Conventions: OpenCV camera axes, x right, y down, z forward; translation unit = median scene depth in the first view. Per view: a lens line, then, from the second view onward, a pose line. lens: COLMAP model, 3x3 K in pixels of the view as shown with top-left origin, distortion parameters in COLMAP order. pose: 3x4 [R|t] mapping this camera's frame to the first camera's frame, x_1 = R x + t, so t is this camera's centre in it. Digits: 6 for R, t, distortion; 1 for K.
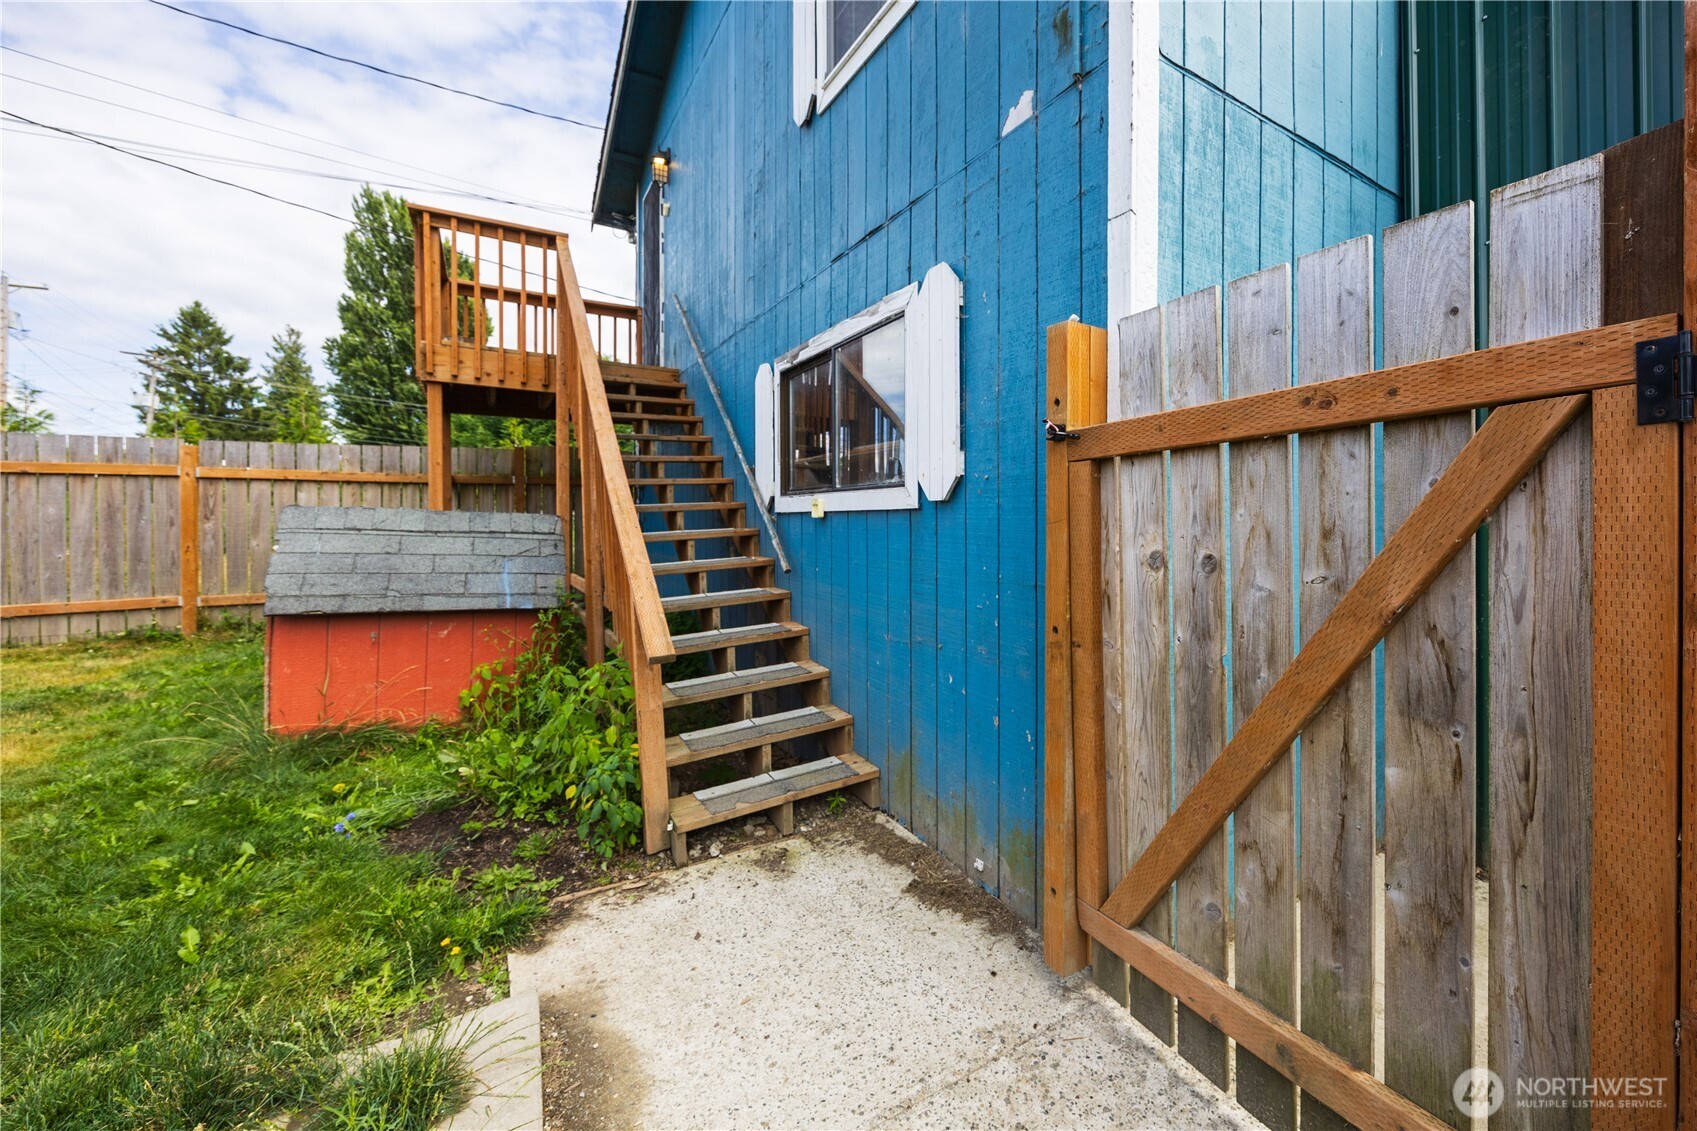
lens RADIAL K [[689.0, 0, 964.1], [0, 689.0, 532.9], [0, 0, 1]] dist [-0.007032, 0.000811]
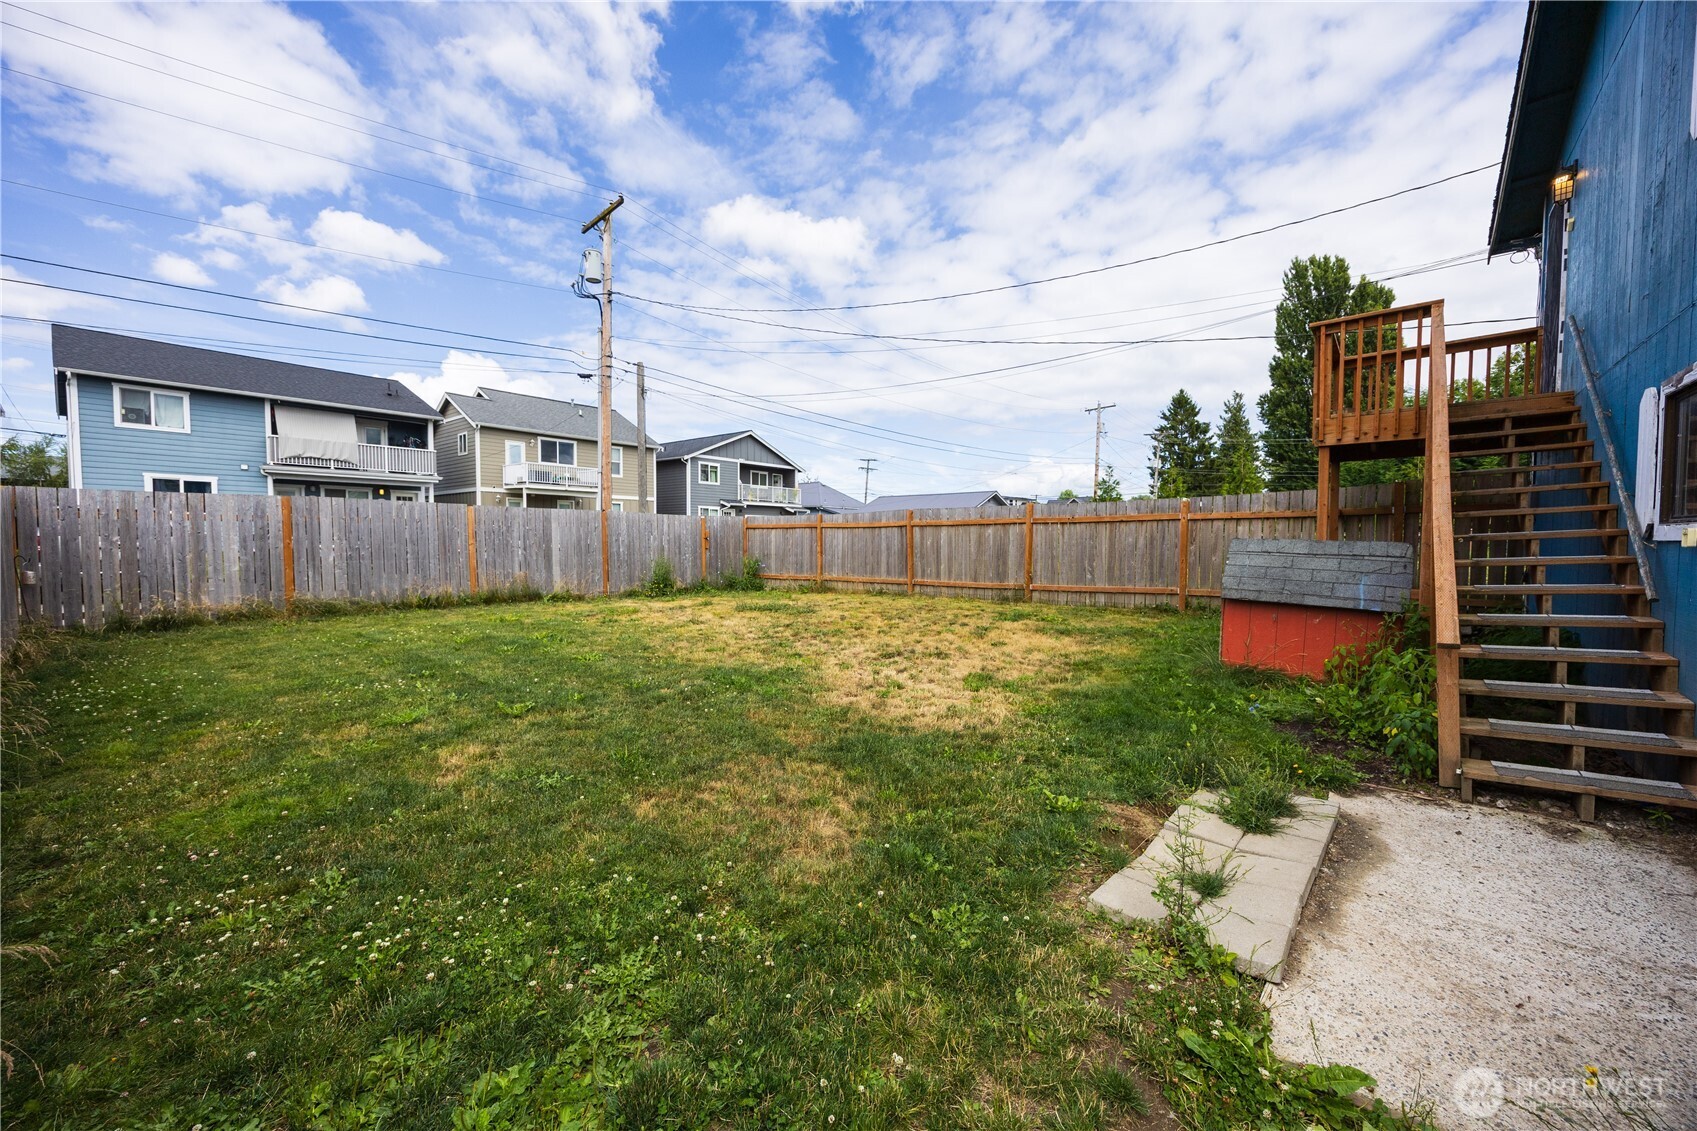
lens RADIAL K [[644.5, 0, 846.7], [0, 644.5, 567.4], [0, 0, 1]] dist [0.001086, 0.000095]
pose [[0.254265, 0.037320, -0.966414, 0.284169], [-0.014990, 0.999287, 0.034646, -0.005677], [0.967018, 0.005678, 0.254643, -0.299591]]
